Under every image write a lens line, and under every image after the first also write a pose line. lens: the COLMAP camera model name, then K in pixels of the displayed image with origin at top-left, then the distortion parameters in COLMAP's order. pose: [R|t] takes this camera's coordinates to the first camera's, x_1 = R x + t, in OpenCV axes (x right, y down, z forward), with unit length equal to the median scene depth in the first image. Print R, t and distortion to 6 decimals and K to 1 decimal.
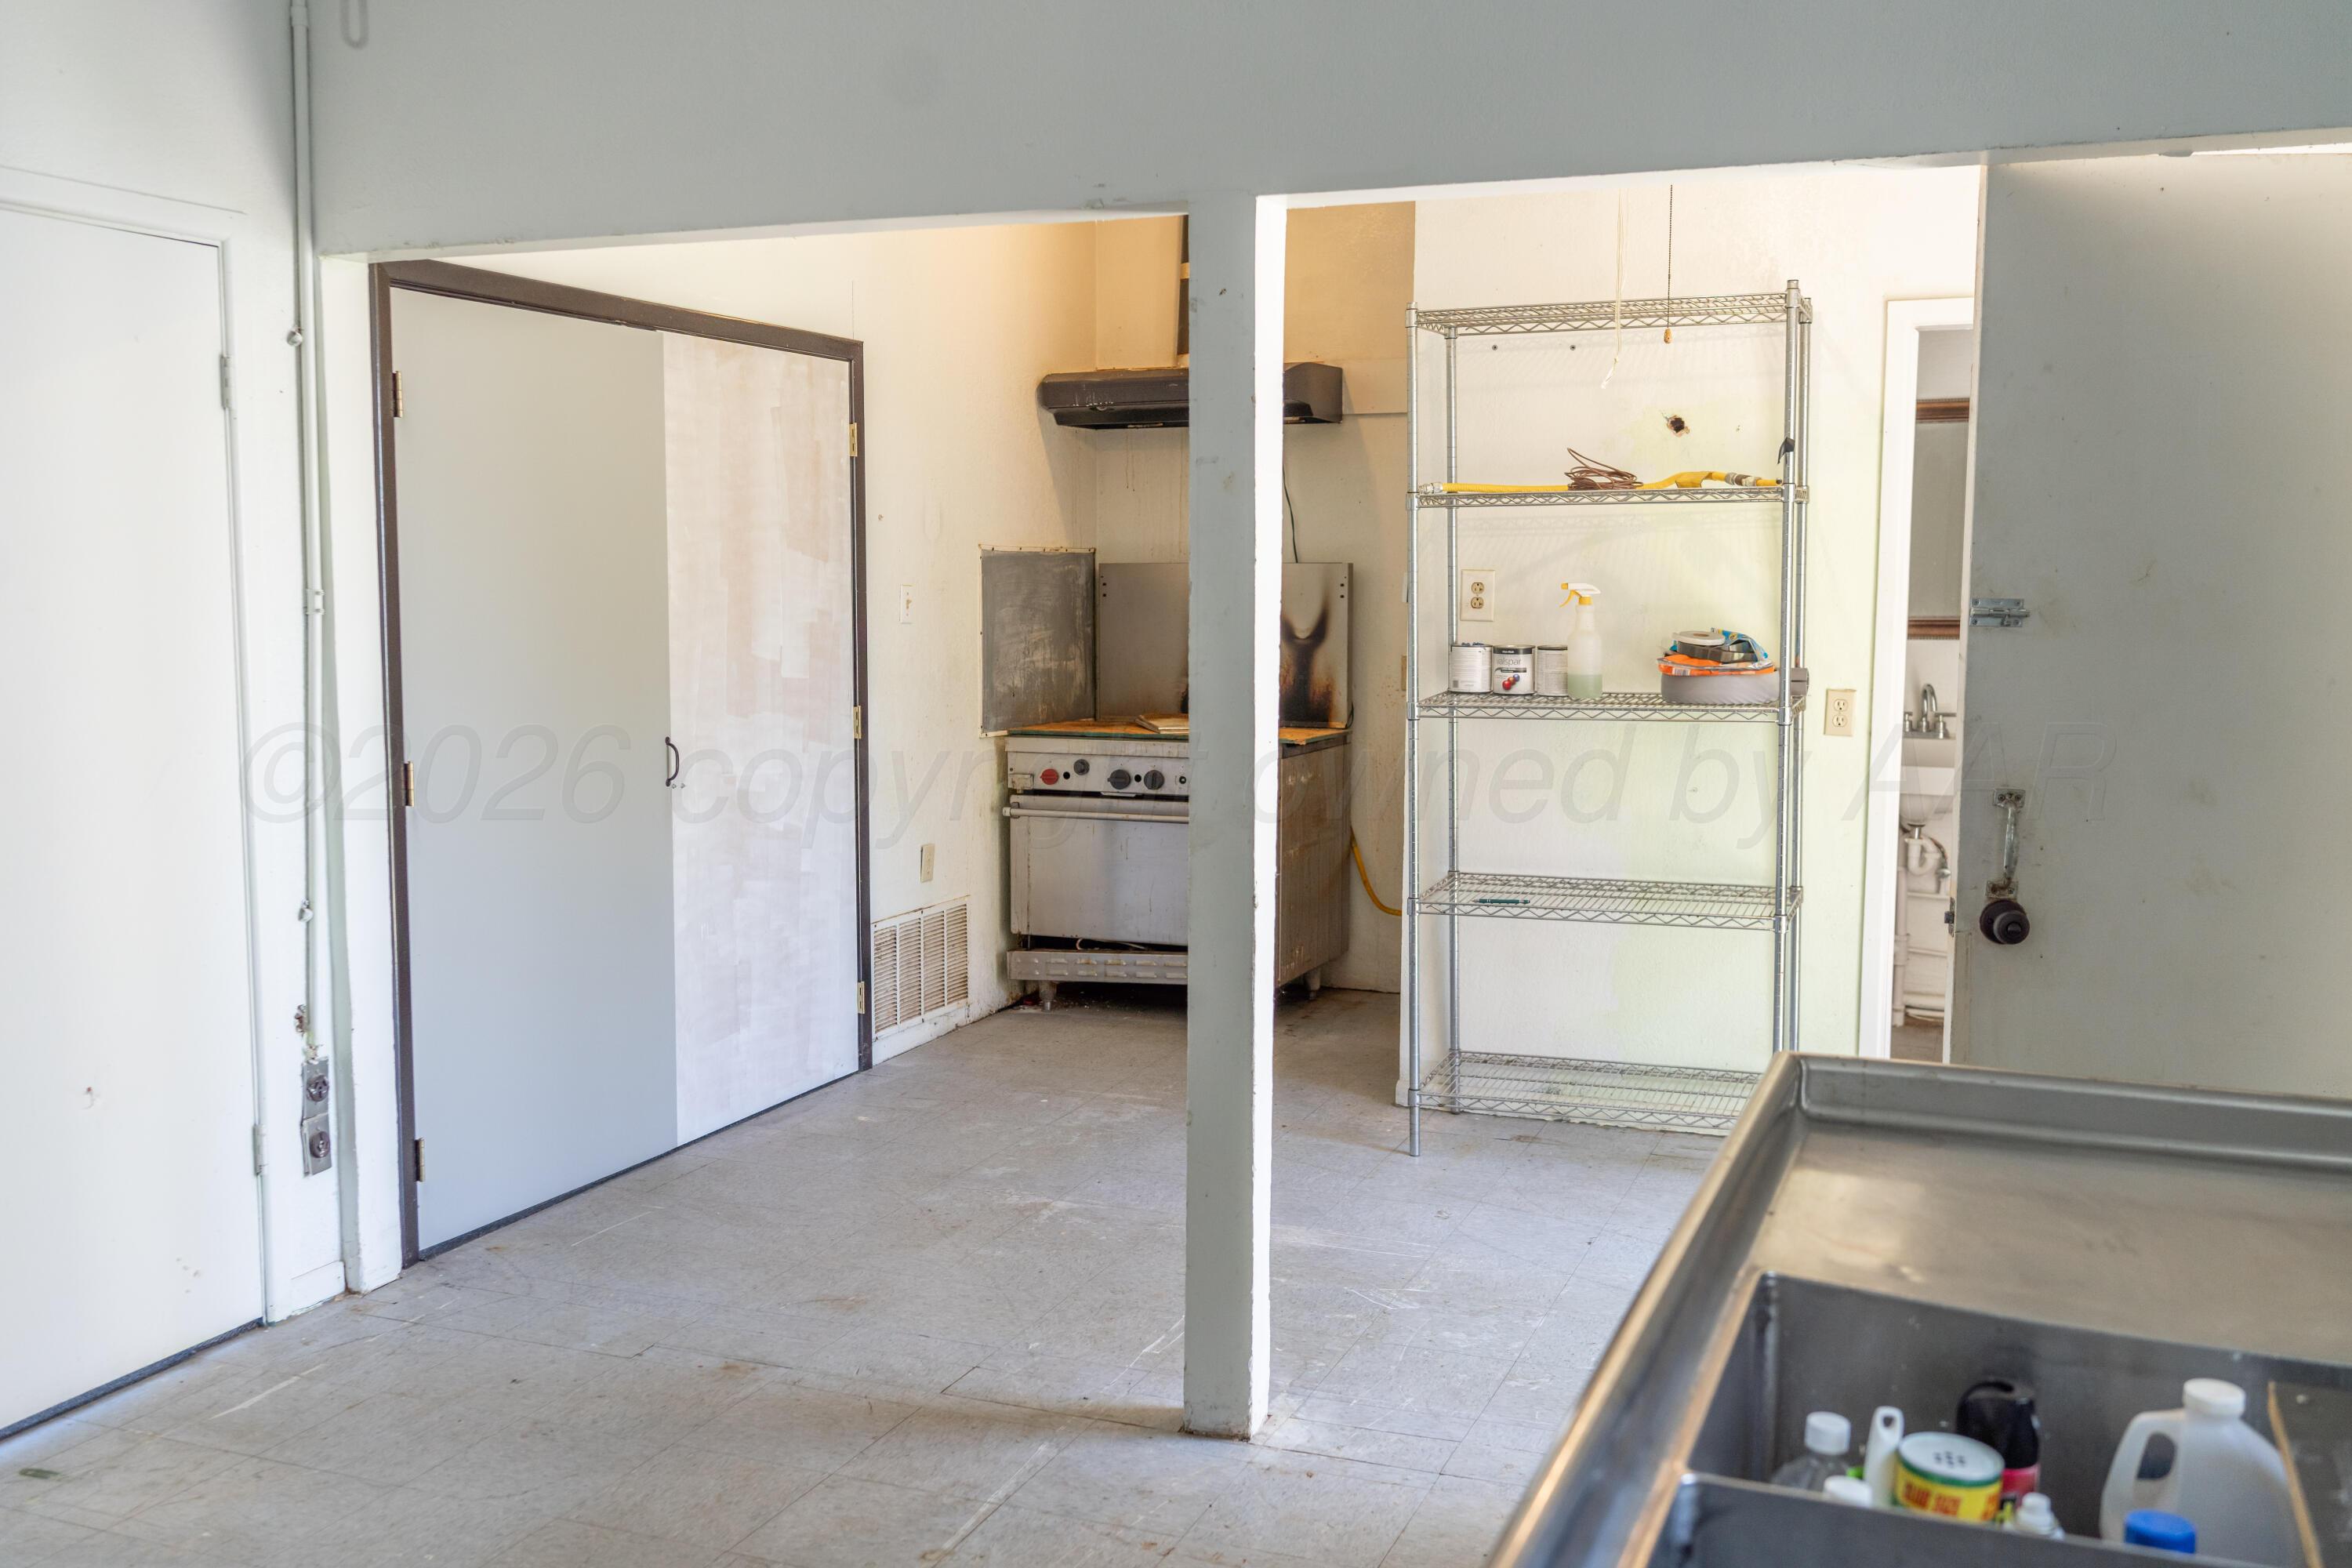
lens RADIAL K [[2175.3, 0, 1176.0], [0, 2175.3, 784.0], [0, 0, 1]] dist [-0.002427, -0.017671]
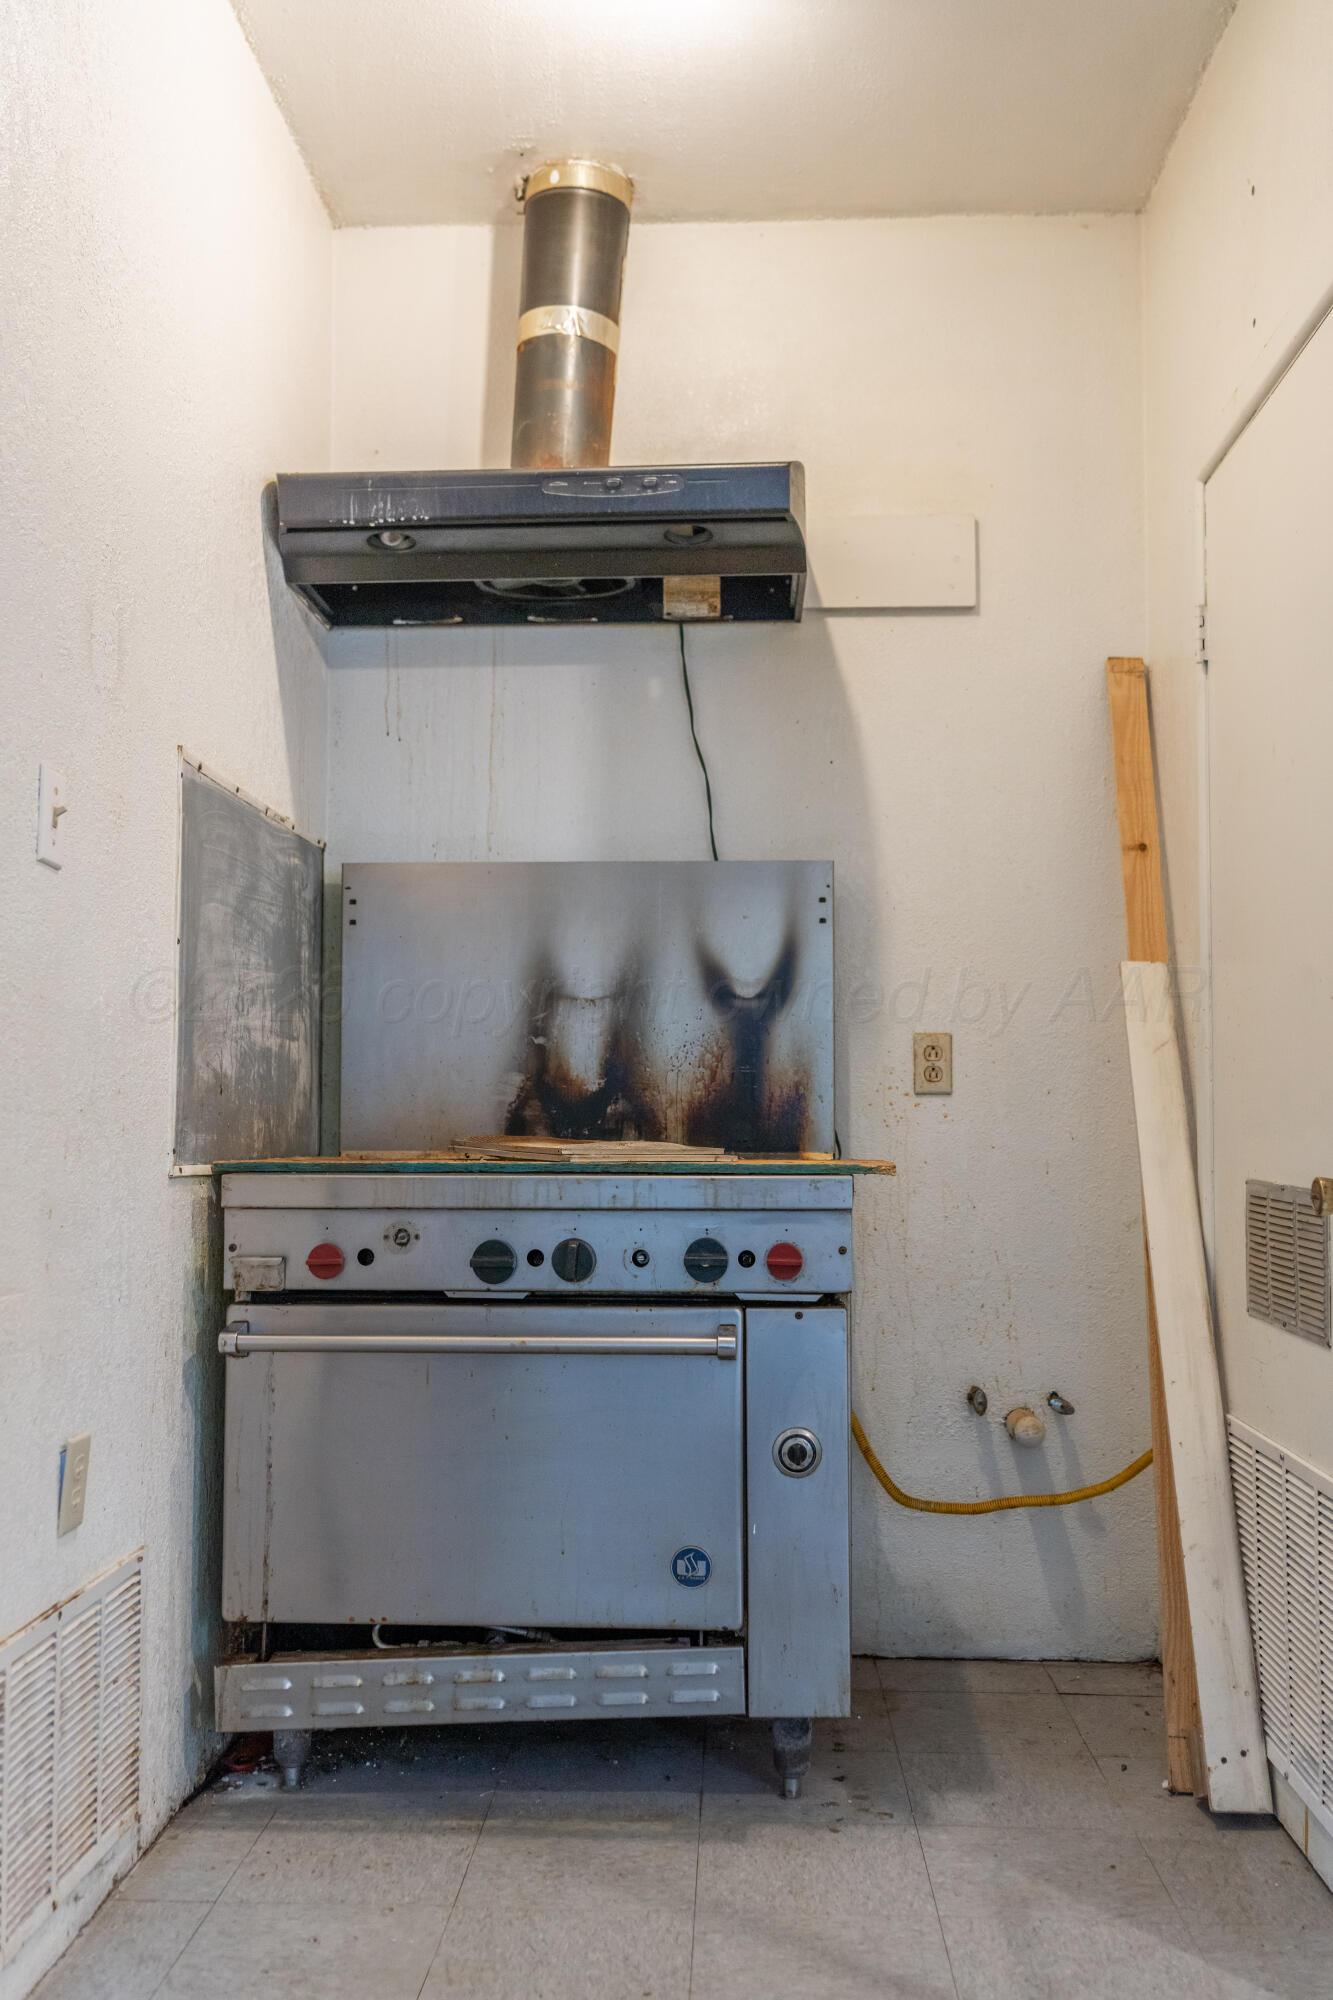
lens RADIAL K [[1839.6, 0, 624.3], [0, 1839.6, 993.5], [0, 0, 1]] dist [0.025529, -0.015547]
pose [[0.951553, 0.021234, 0.306752, -0.116672], [0.029206, 0.986861, -0.158909, 0.004501], [-0.306096, 0.160169, 0.938430, 0.604717]]
